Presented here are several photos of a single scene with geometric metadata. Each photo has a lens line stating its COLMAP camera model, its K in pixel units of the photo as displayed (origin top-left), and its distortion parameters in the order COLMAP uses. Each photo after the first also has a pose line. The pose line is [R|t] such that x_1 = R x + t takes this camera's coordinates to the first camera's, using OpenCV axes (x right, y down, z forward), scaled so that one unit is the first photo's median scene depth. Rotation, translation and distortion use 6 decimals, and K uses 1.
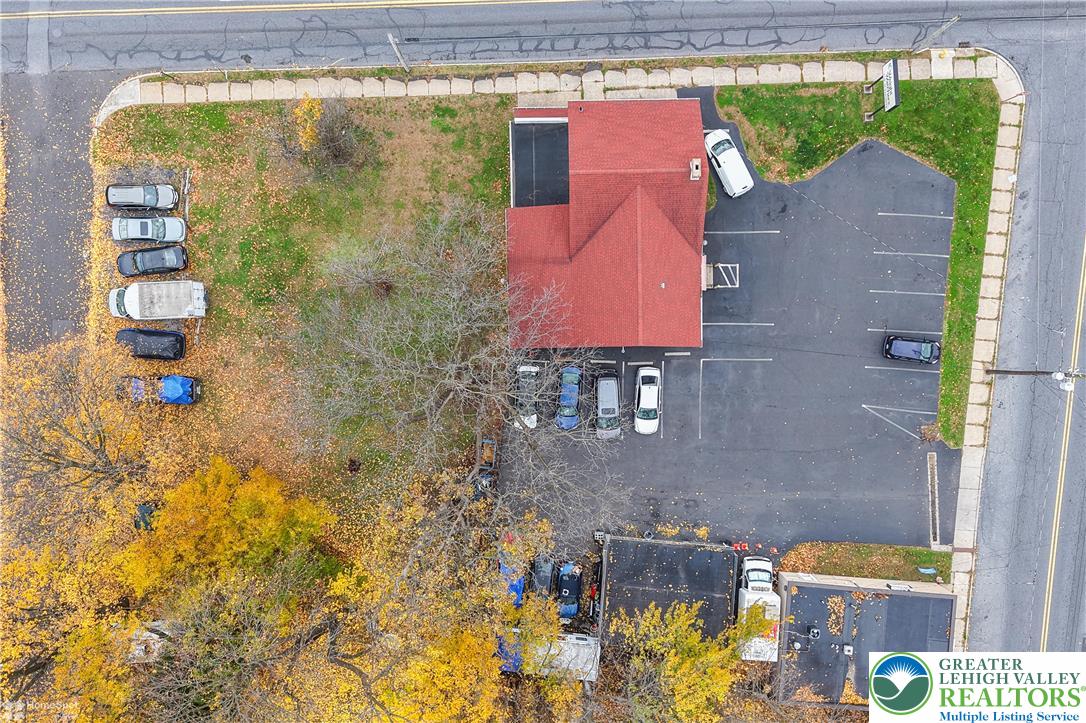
lens RADIAL K [[856.6, 0, 534.3], [0, 856.6, 355.8], [0, 0, 1]] dist [0.061476, -0.101073]
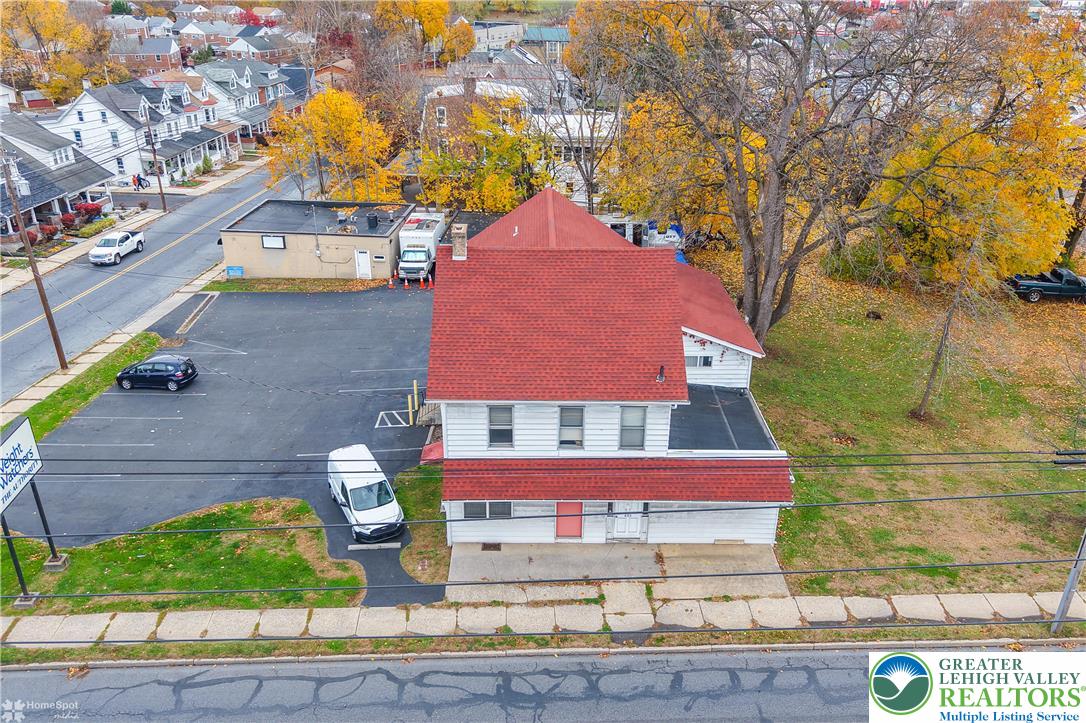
lens RADIAL K [[856.6, 0, 546.7], [0, 856.6, 359.6], [0, 0, 1]] dist [0.061476, -0.101073]
pose [[-0.999994, -0.003228, 0.001490, 0.110485], [0.002738, -0.431923, 0.901906, -0.664502], [-0.002268, 0.901905, 0.431929, 0.685203]]
